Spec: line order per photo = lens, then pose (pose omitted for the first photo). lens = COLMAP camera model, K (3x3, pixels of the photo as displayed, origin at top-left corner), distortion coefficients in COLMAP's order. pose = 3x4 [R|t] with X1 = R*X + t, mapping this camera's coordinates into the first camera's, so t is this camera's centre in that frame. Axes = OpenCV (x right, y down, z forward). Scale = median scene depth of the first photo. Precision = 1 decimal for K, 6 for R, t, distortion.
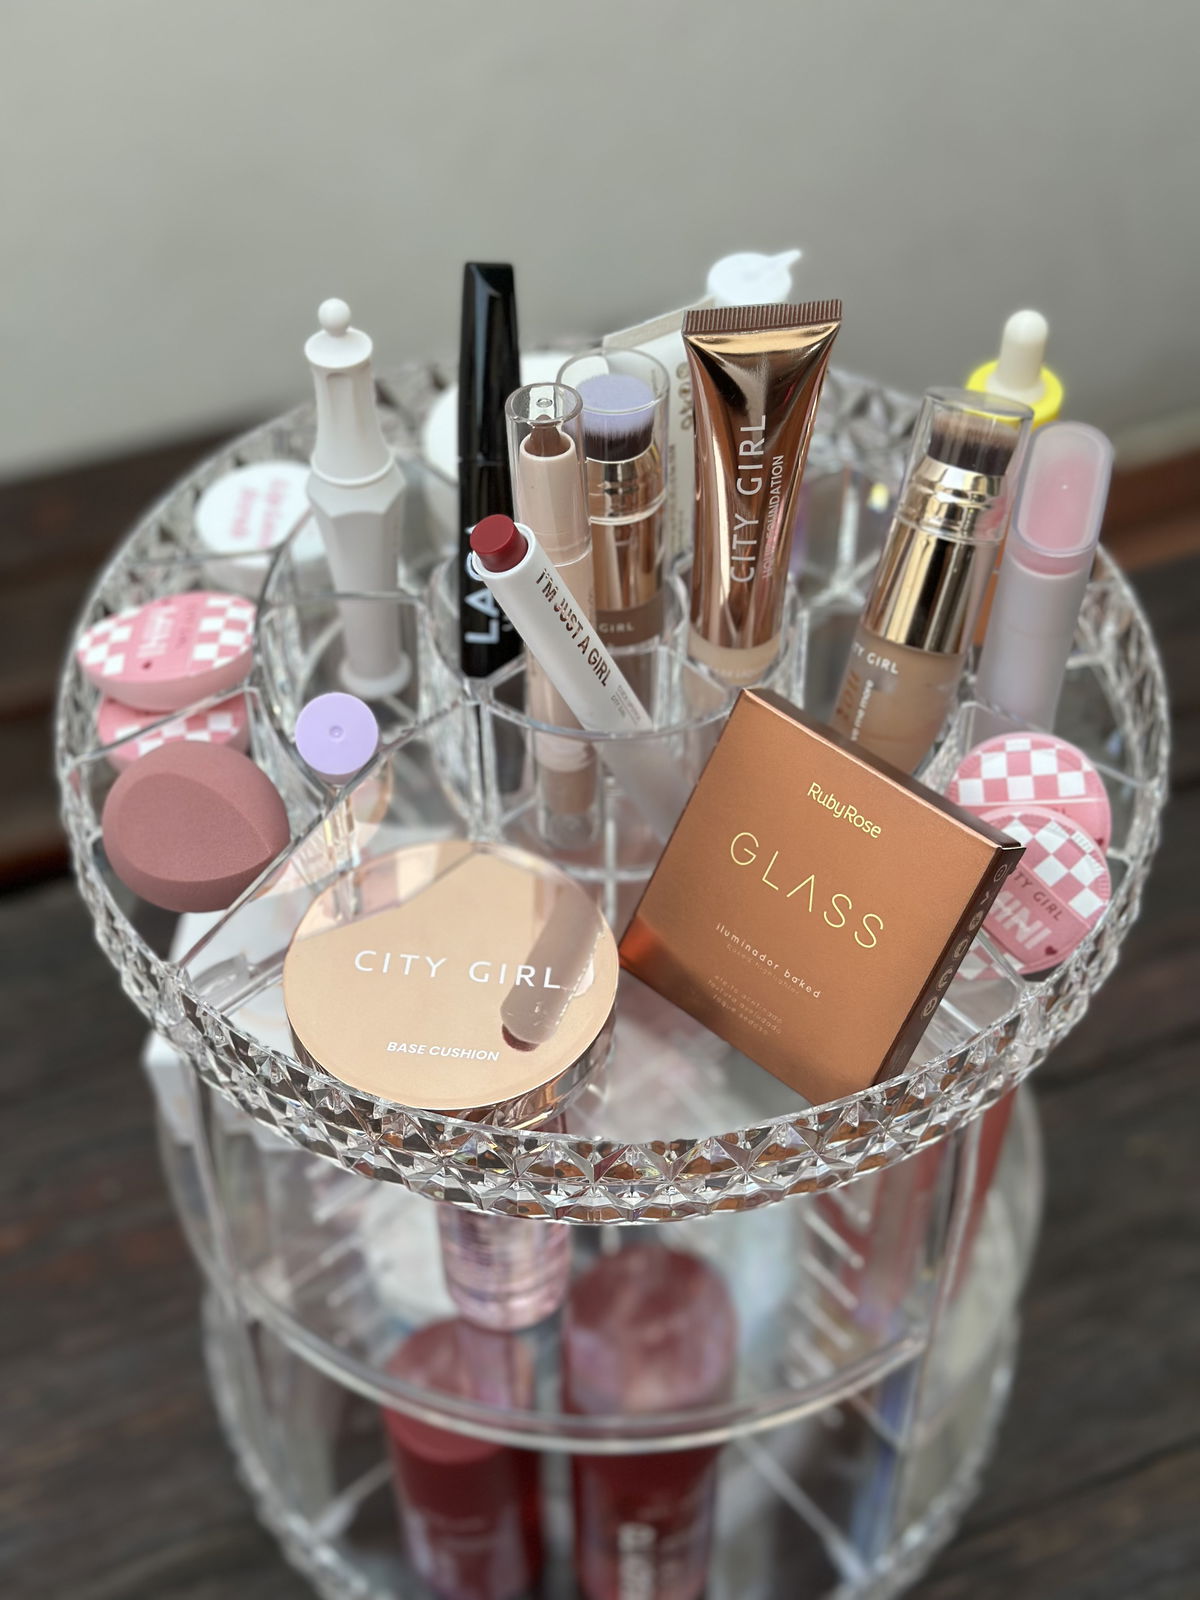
lens RADIAL K [[2327.2, 0, 600.0], [0, 2327.2, 800.0], [0, 0, 1]] dist [0.081947, 0.150845]
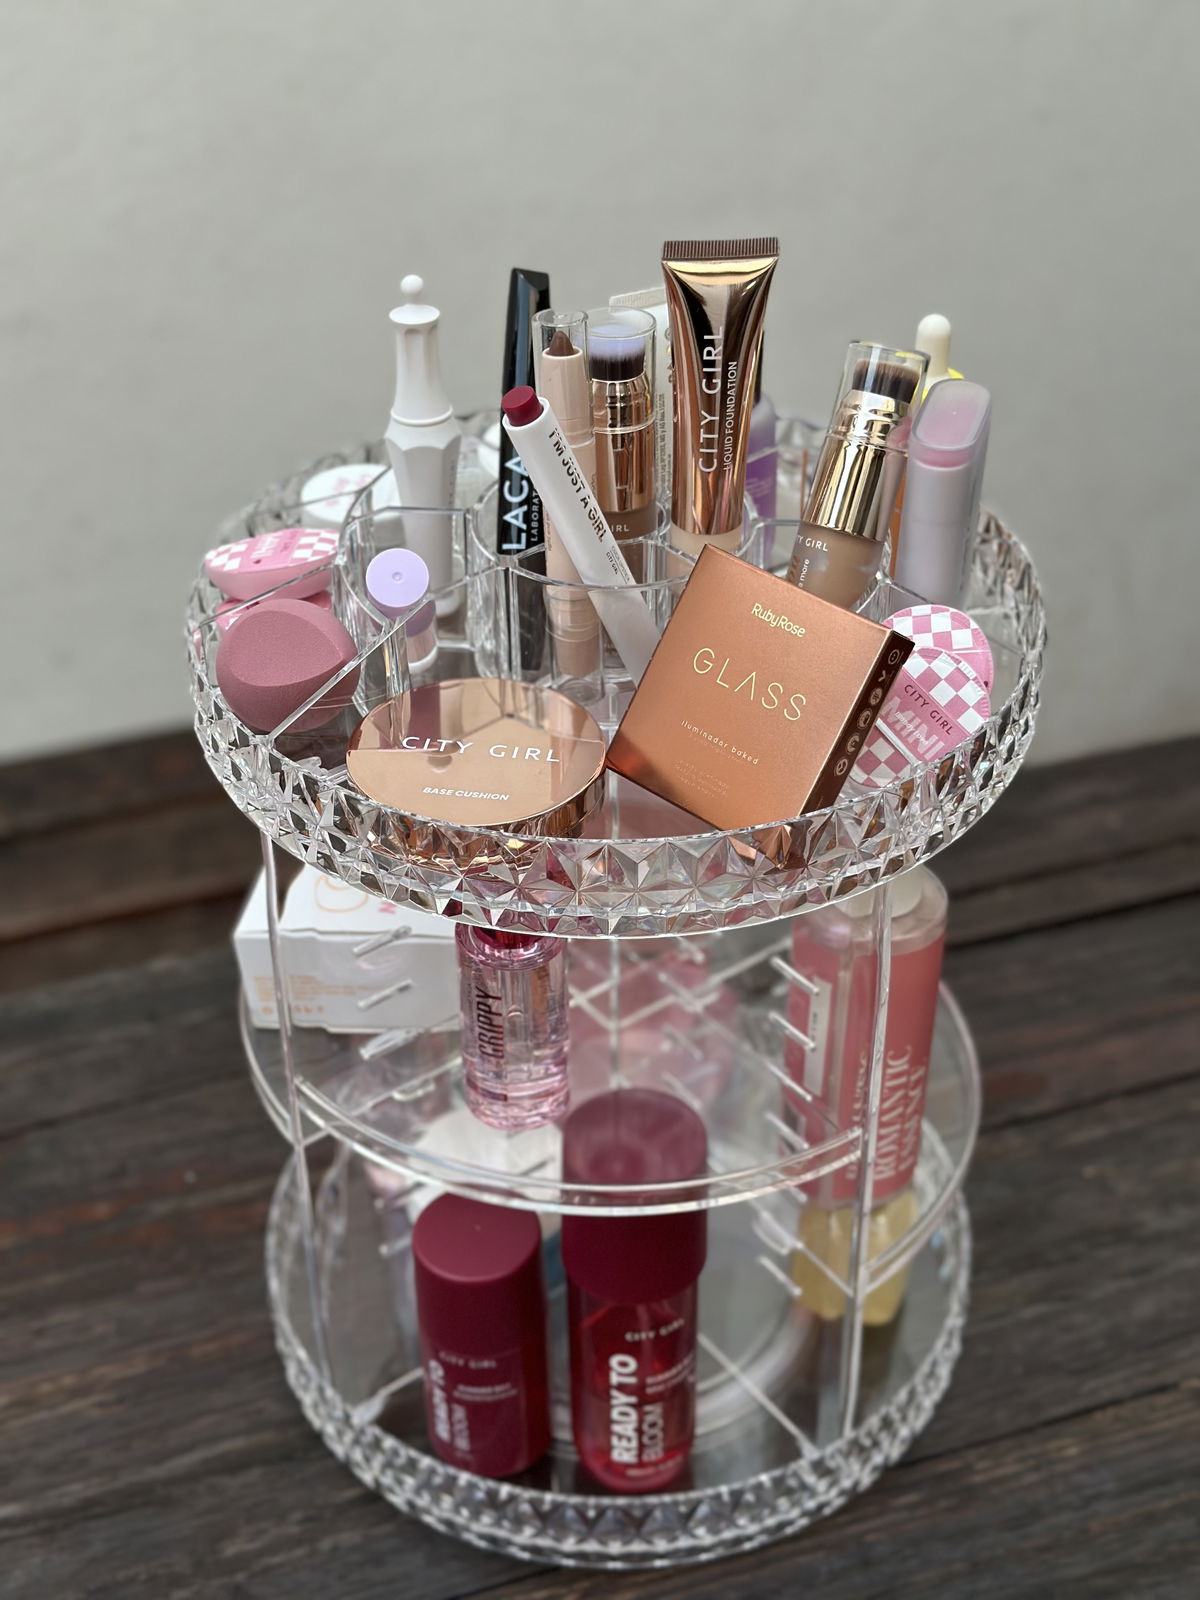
lens RADIAL K [[2327.2, 0, 600.0], [0, 2327.2, 800.0], [0, 0, 1]] dist [0.081947, 0.150845]
pose [[0.998743, 0.024875, -0.043513, 0.060636], [-0.033627, 0.976322, -0.213693, 0.366567], [0.037167, 0.214888, 0.975931, -0.250342]]
